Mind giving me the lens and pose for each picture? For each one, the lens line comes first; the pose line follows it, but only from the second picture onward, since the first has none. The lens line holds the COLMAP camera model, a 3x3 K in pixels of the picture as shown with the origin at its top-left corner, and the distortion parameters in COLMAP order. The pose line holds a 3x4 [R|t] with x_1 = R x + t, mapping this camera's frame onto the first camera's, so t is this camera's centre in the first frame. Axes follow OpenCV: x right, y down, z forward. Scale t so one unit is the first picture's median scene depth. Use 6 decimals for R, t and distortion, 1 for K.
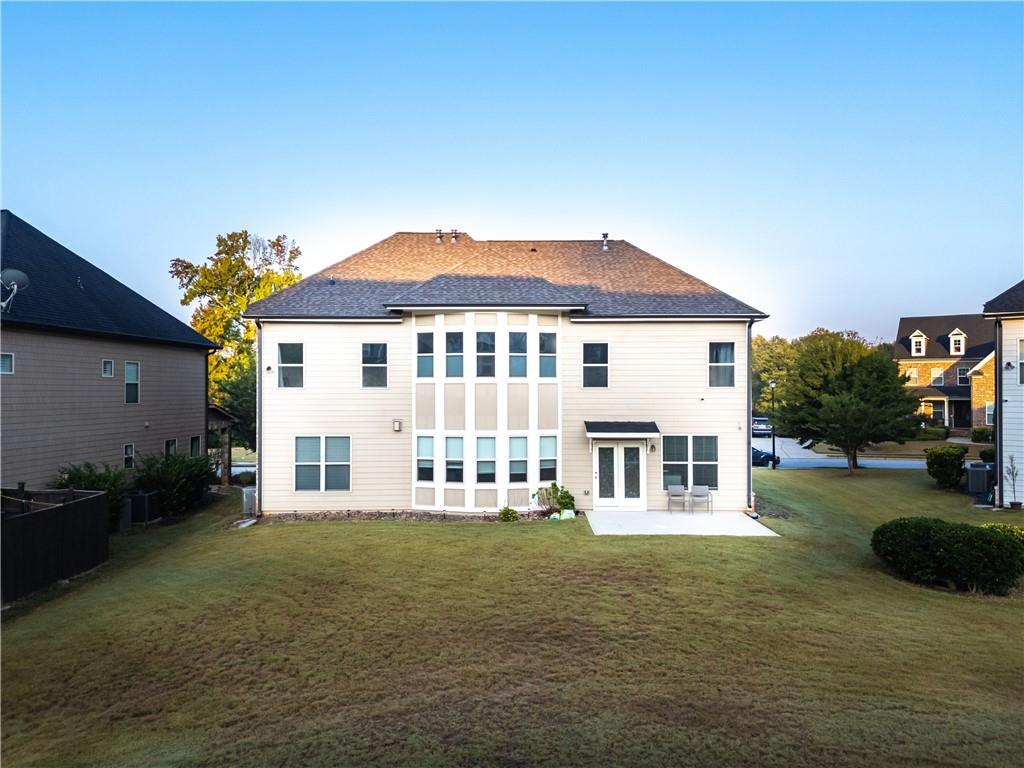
lens RADIAL K [[733.4, 0, 512.0], [0, 733.4, 384.0], [0, 0, 1]] dist [0.072675, -0.002748]
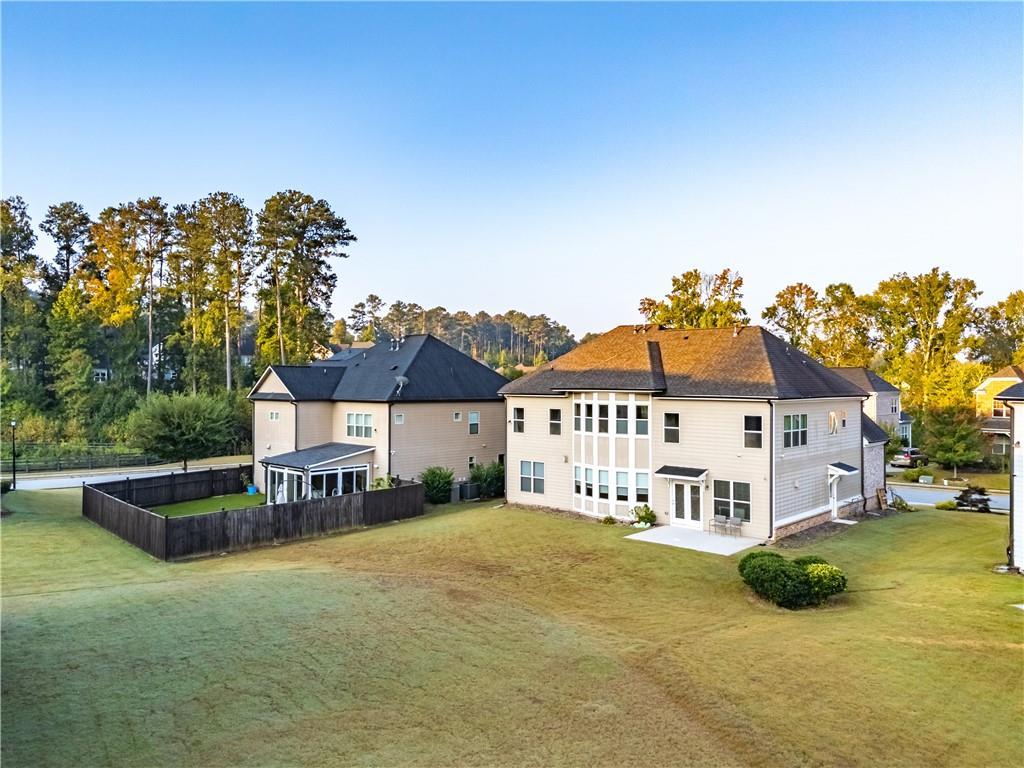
lens RADIAL K [[733.4, 0, 512.0], [0, 733.4, 384.0], [0, 0, 1]] dist [0.072675, -0.002748]
pose [[0.743595, 0.004318, -0.668616, 0.868312], [0.000373, 0.999976, 0.006874, -0.124548], [0.668630, -0.005361, 0.743576, -0.319343]]
